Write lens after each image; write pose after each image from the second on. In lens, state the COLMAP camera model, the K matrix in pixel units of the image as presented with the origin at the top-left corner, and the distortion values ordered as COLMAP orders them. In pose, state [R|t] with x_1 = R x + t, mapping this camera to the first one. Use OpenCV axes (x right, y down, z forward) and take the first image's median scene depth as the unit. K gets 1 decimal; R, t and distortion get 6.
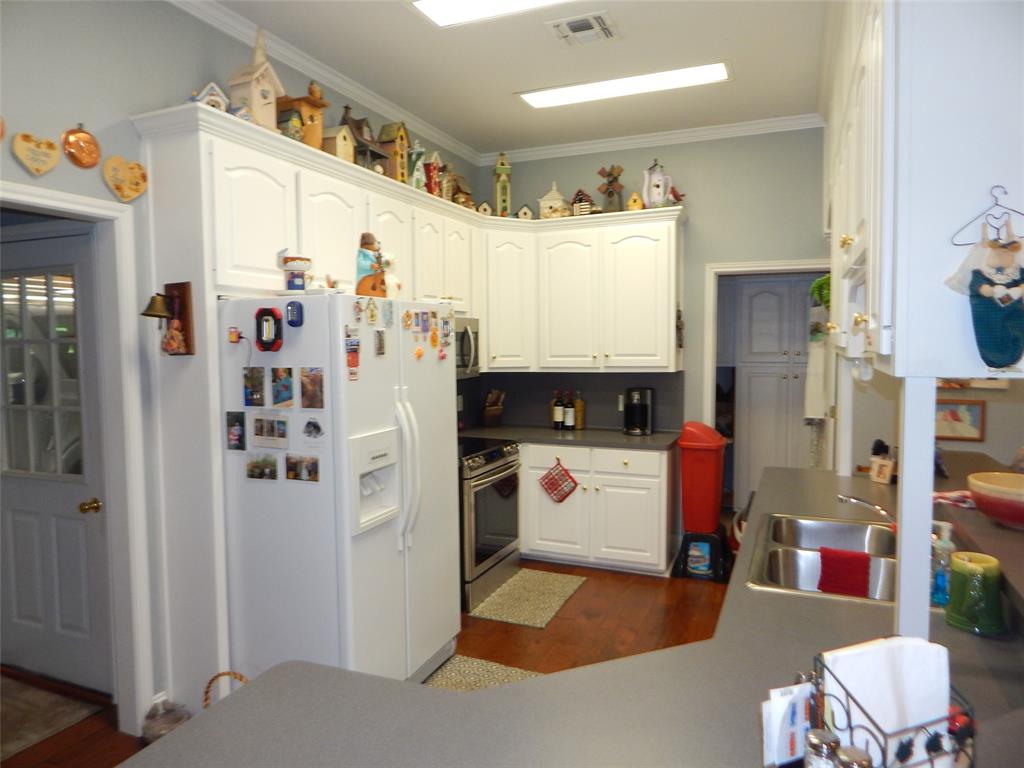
lens RADIAL K [[675.3, 0, 512.0], [0, 675.3, 384.0], [0, 0, 1]] dist [0.003376, -0.004453]
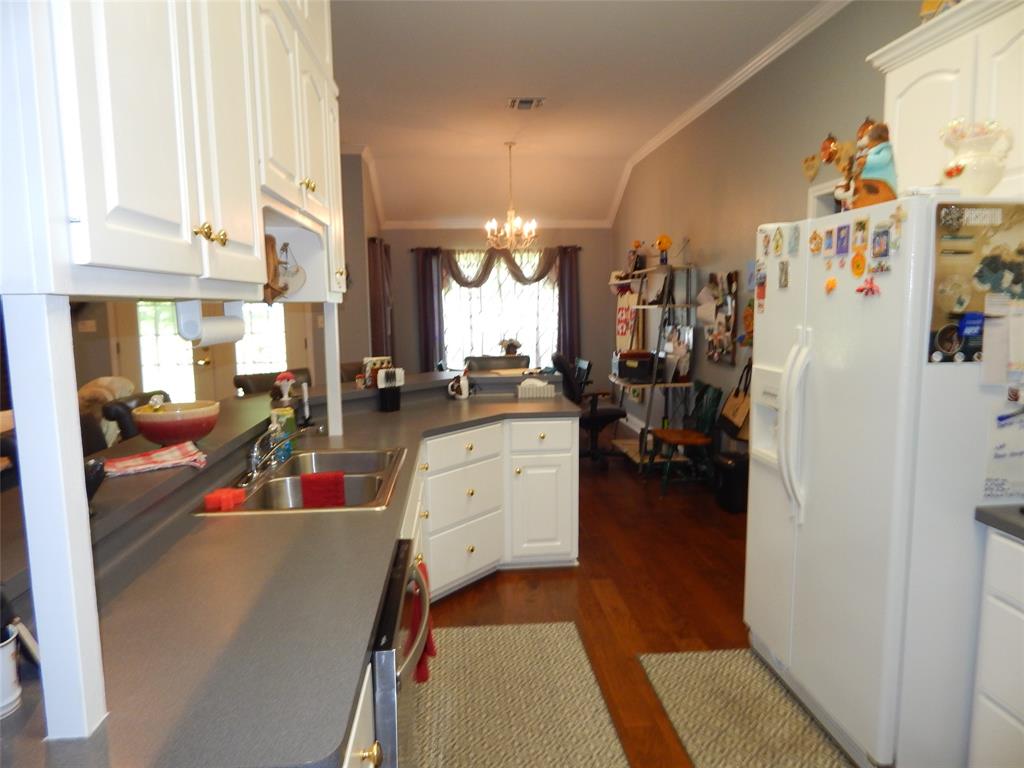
lens RADIAL K [[675.3, 0, 512.0], [0, 675.3, 384.0], [0, 0, 1]] dist [0.003376, -0.004453]
pose [[-0.880807, 0.084059, -0.465955, 0.520972], [-0.001807, 0.983510, 0.180844, -0.072340], [0.473473, 0.160130, -0.866130, 1.489278]]
